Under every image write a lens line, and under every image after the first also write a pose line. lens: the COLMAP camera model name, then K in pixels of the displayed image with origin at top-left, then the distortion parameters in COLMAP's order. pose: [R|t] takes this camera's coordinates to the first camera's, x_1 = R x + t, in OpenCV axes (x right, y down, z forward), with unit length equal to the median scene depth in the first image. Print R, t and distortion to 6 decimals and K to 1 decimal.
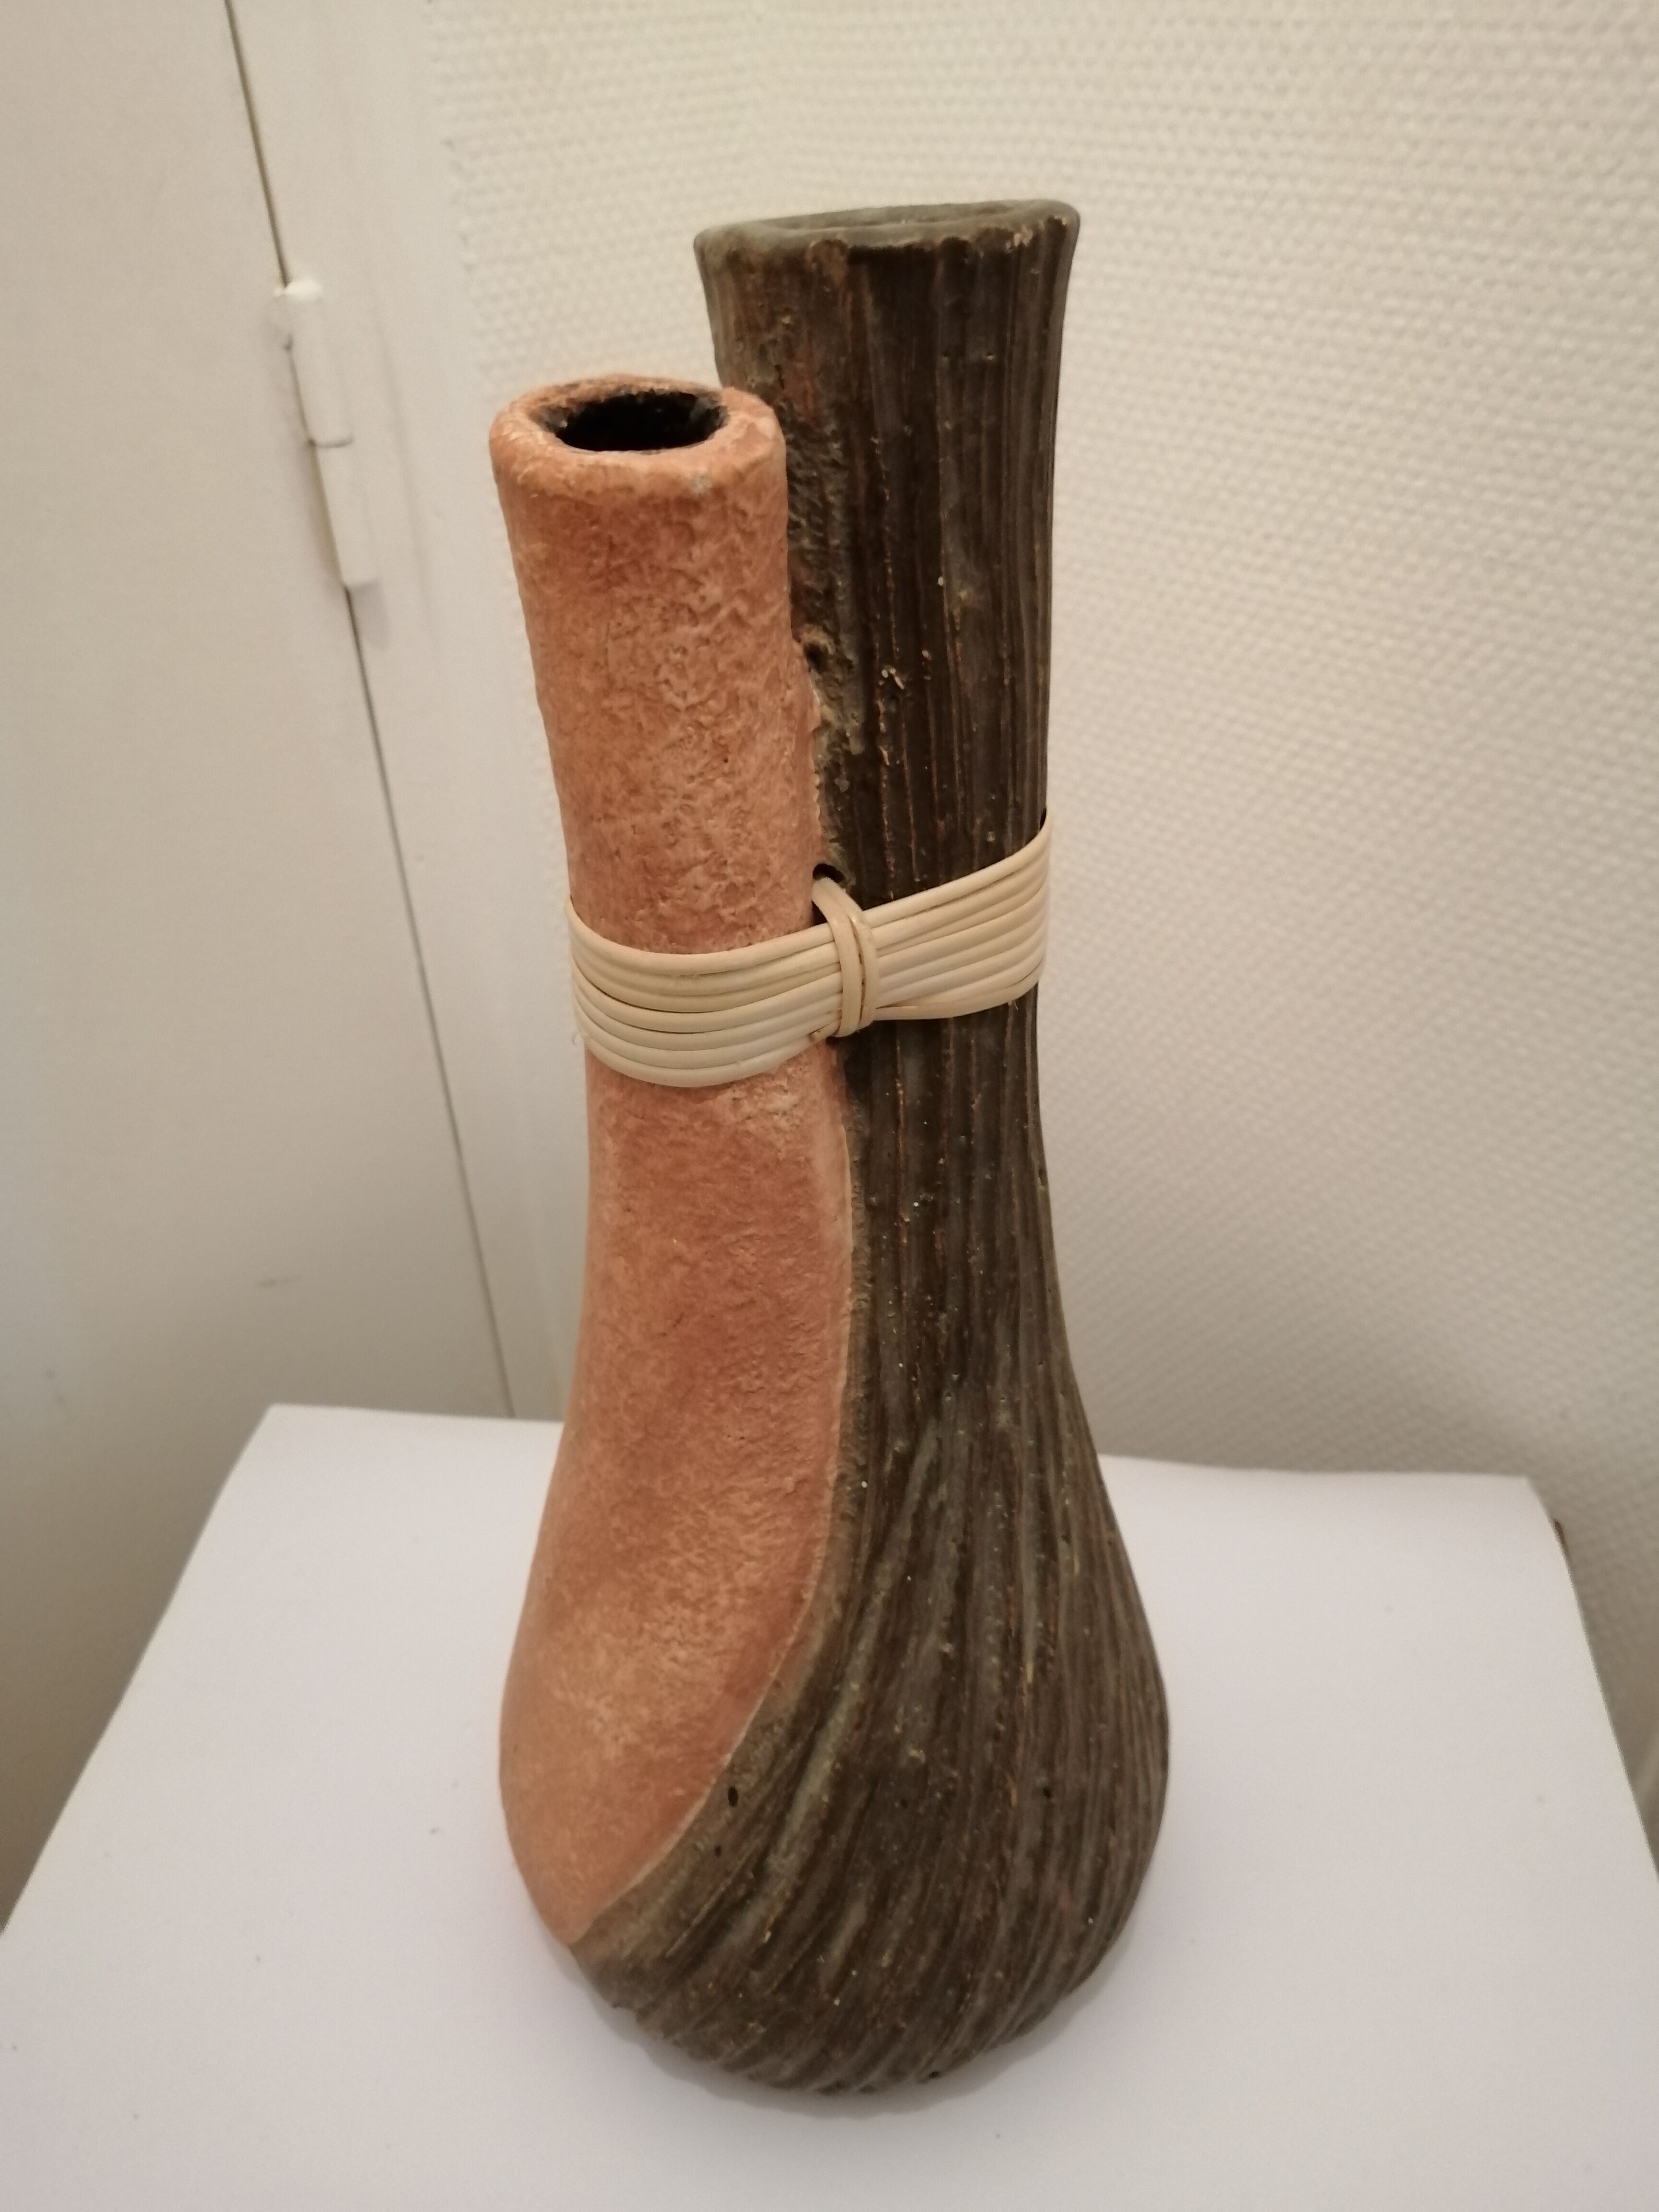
lens RADIAL K [[1683.6, 0, 893.8], [0, 1683.6, 1133.2], [0, 0, 1]] dist [-0.041473, 0.052321]
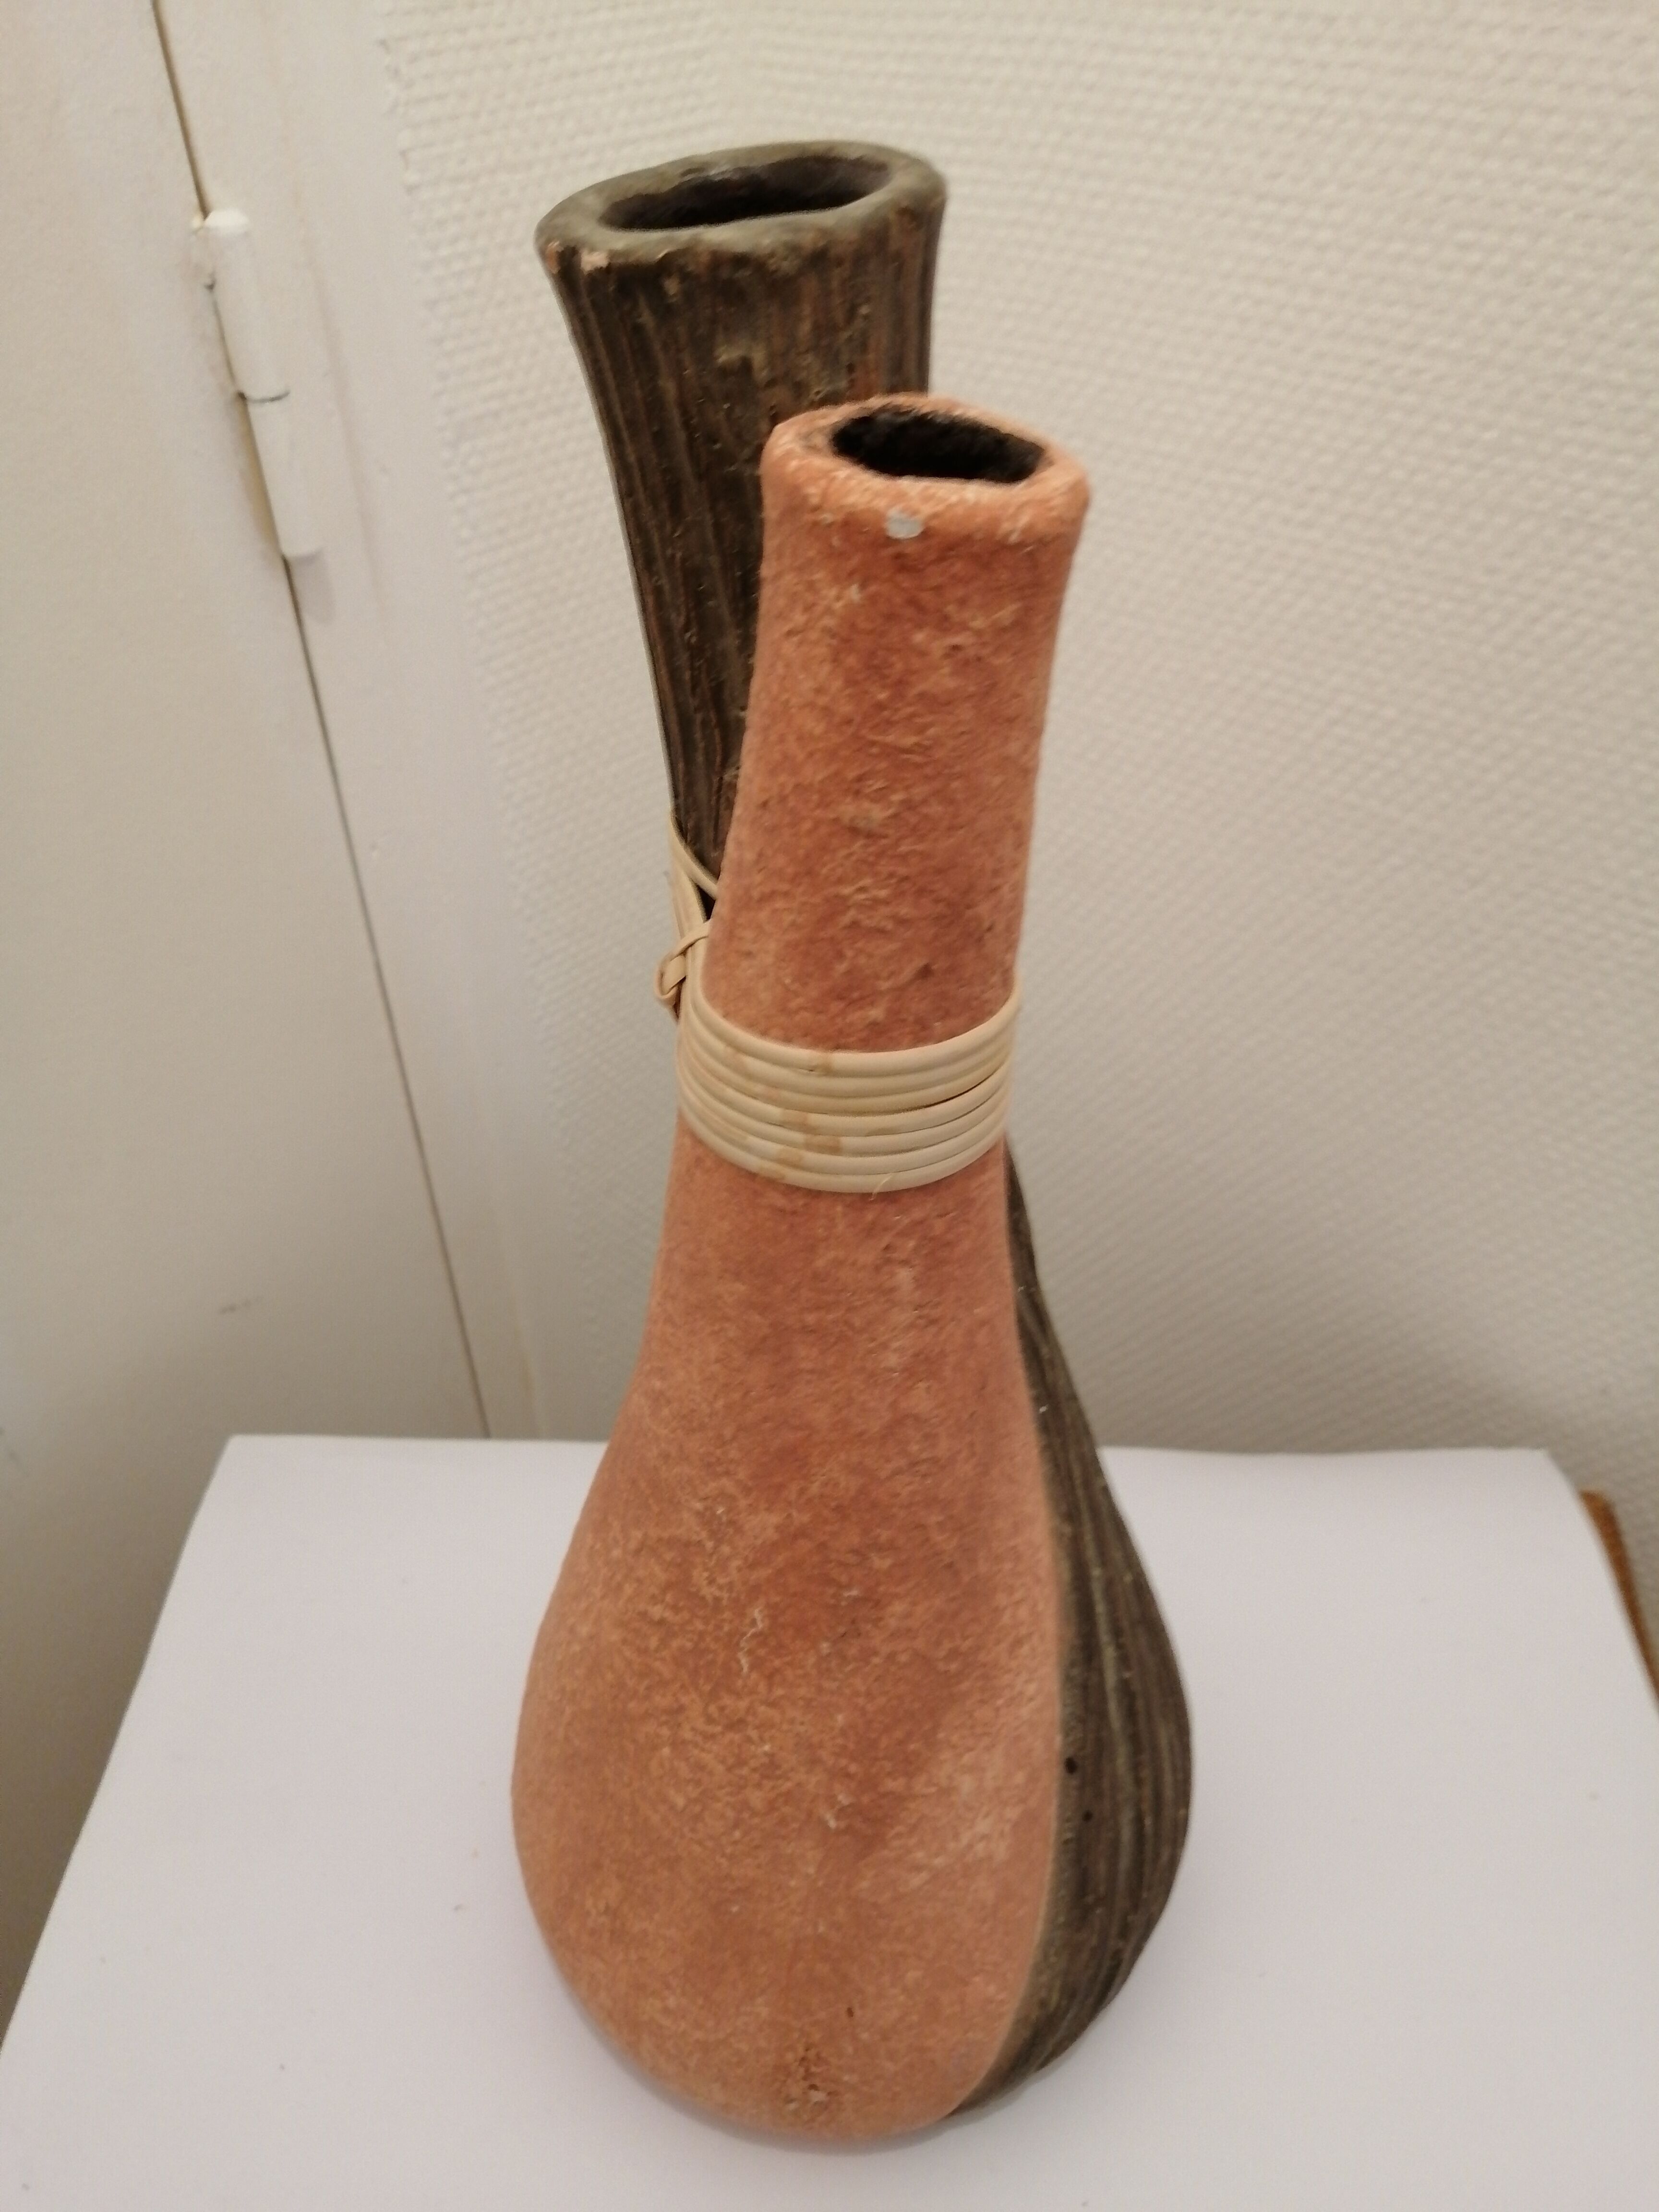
lens RADIAL K [[1683.6, 0, 875.5], [0, 1683.6, 1120.2], [0, 0, 1]] dist [-0.041473, 0.052321]
pose [[0.997113, -0.042467, 0.062950, -0.088617], [0.038134, 0.996922, 0.068497, -0.081808], [-0.065665, -0.065899, 0.995663, 0.075747]]
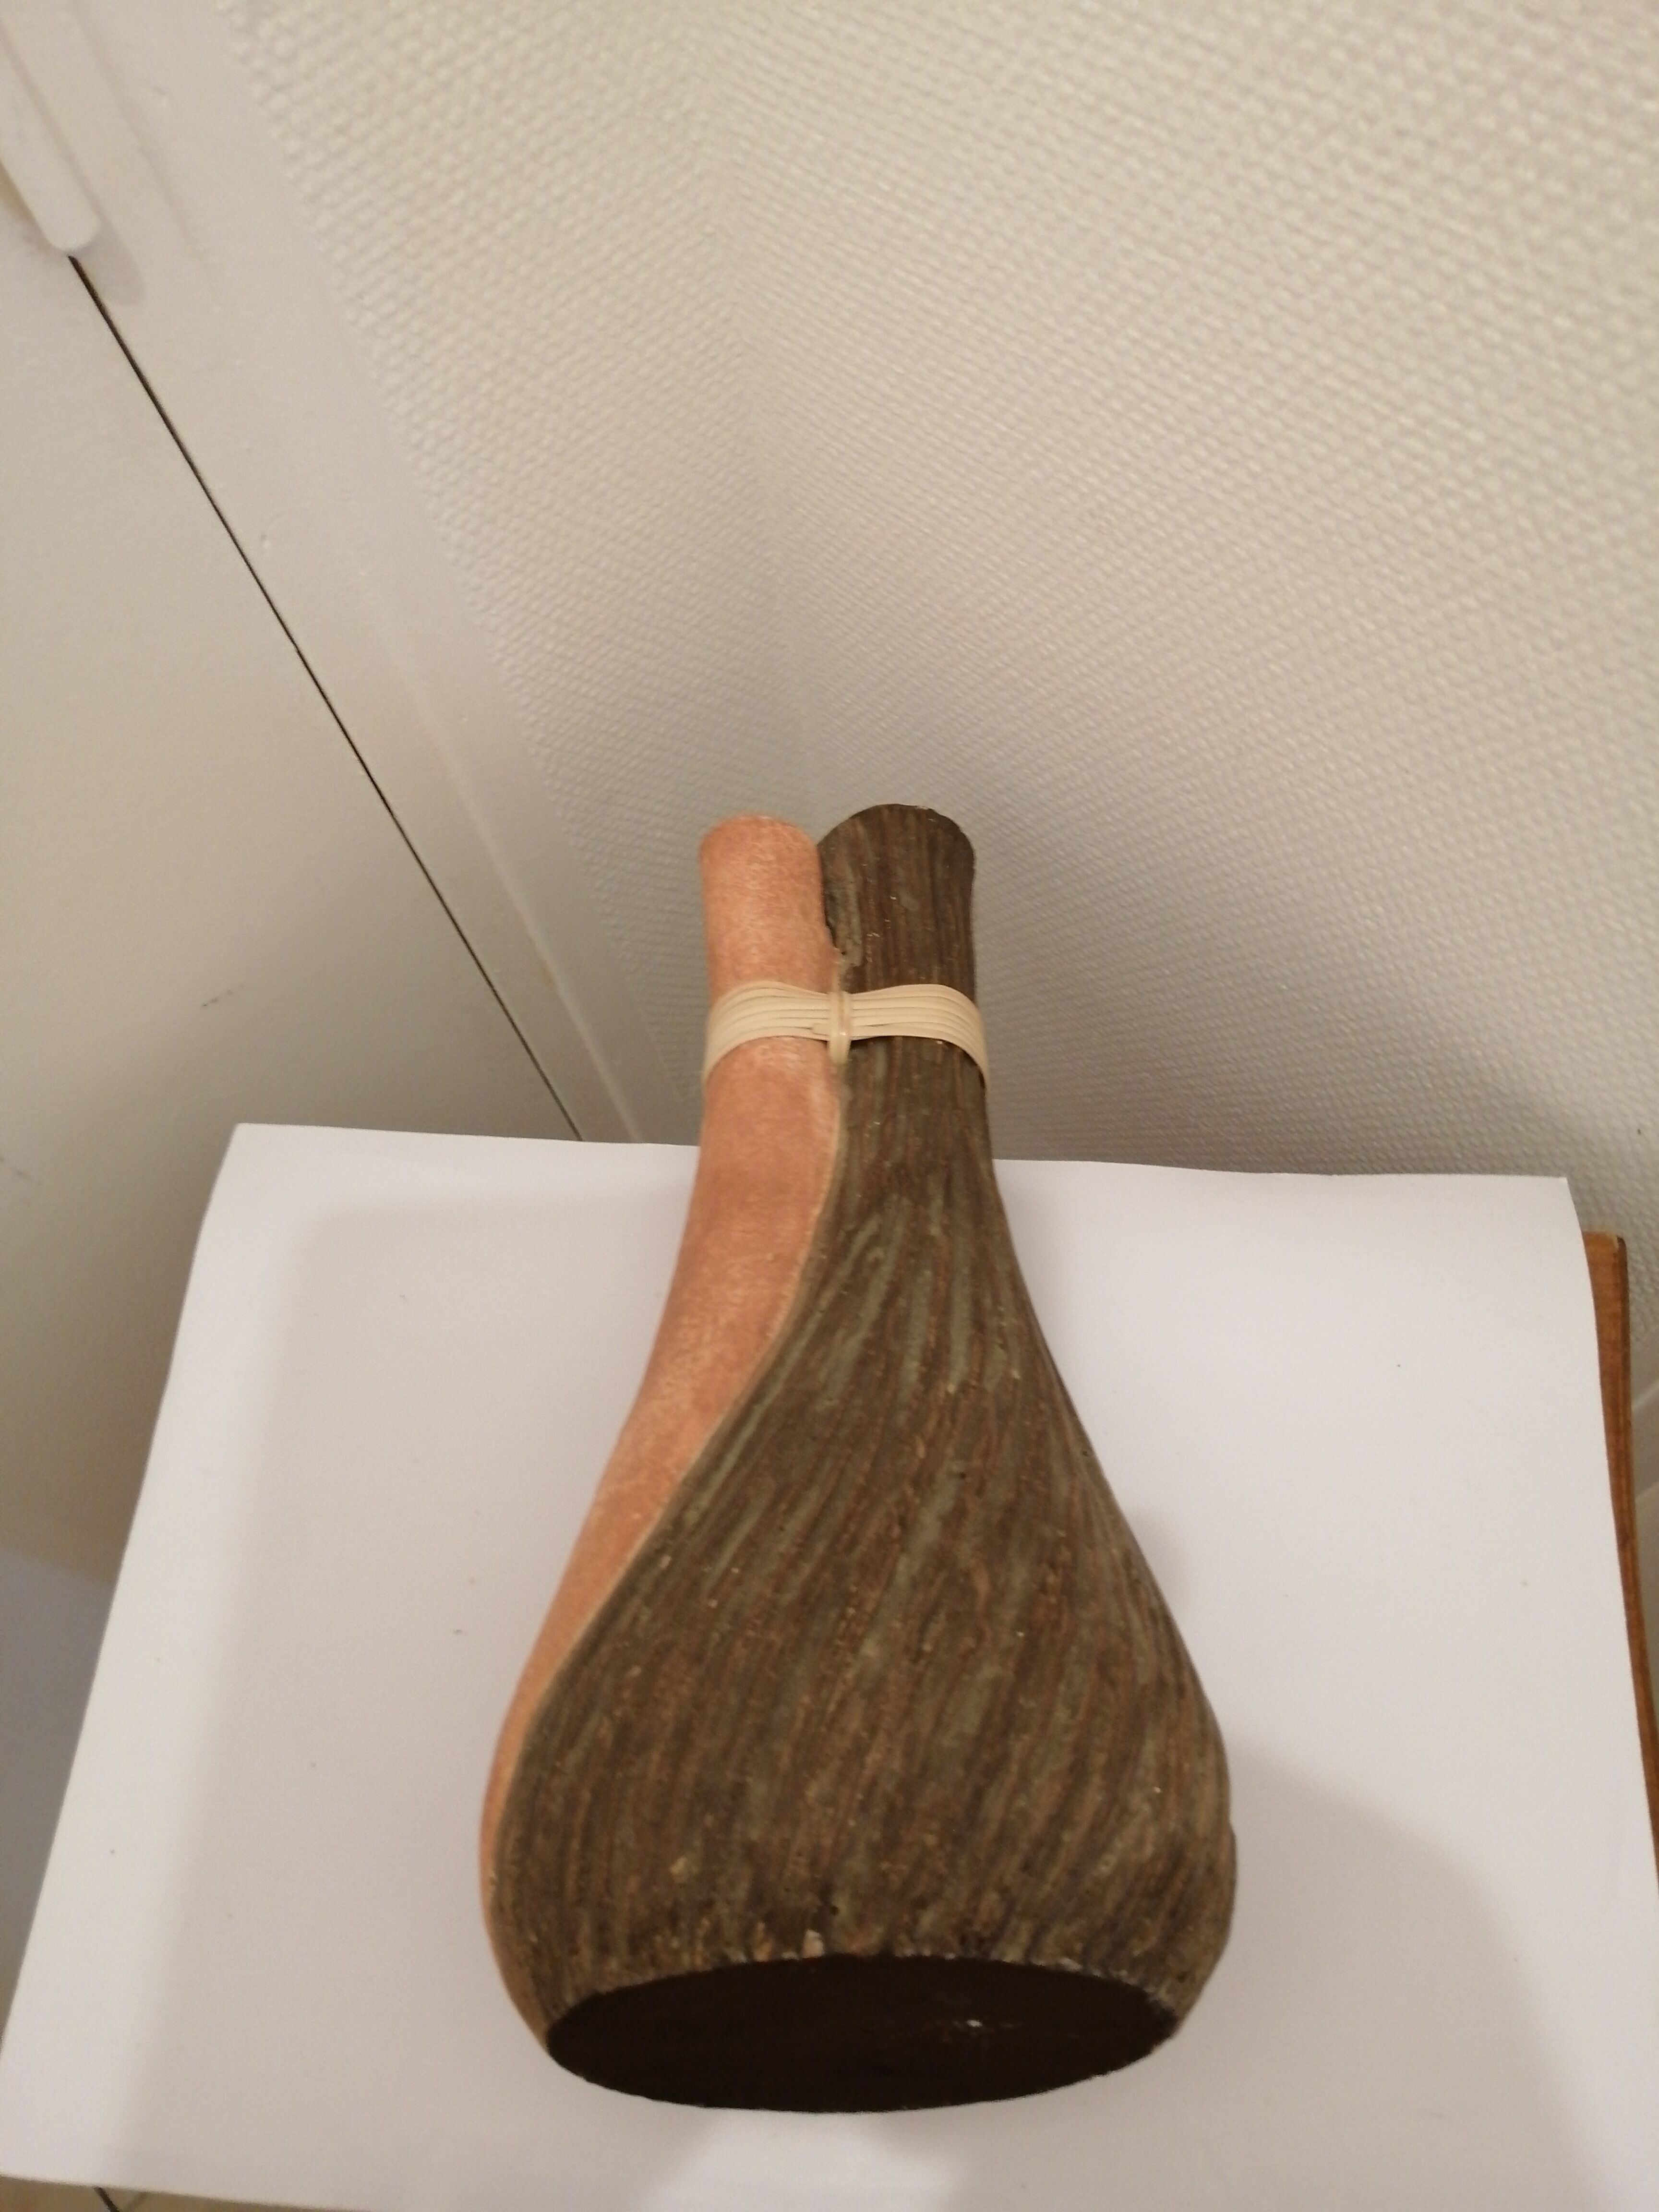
lens RADIAL K [[1683.6, 0, 869.0], [0, 1683.6, 1117.3], [0, 0, 1]] dist [-0.041473, 0.052321]
pose [[0.997941, -0.043589, -0.047045, 0.028781], [0.061223, 0.865941, 0.496385, -0.358390], [0.019101, -0.498243, 0.866827, 0.232840]]
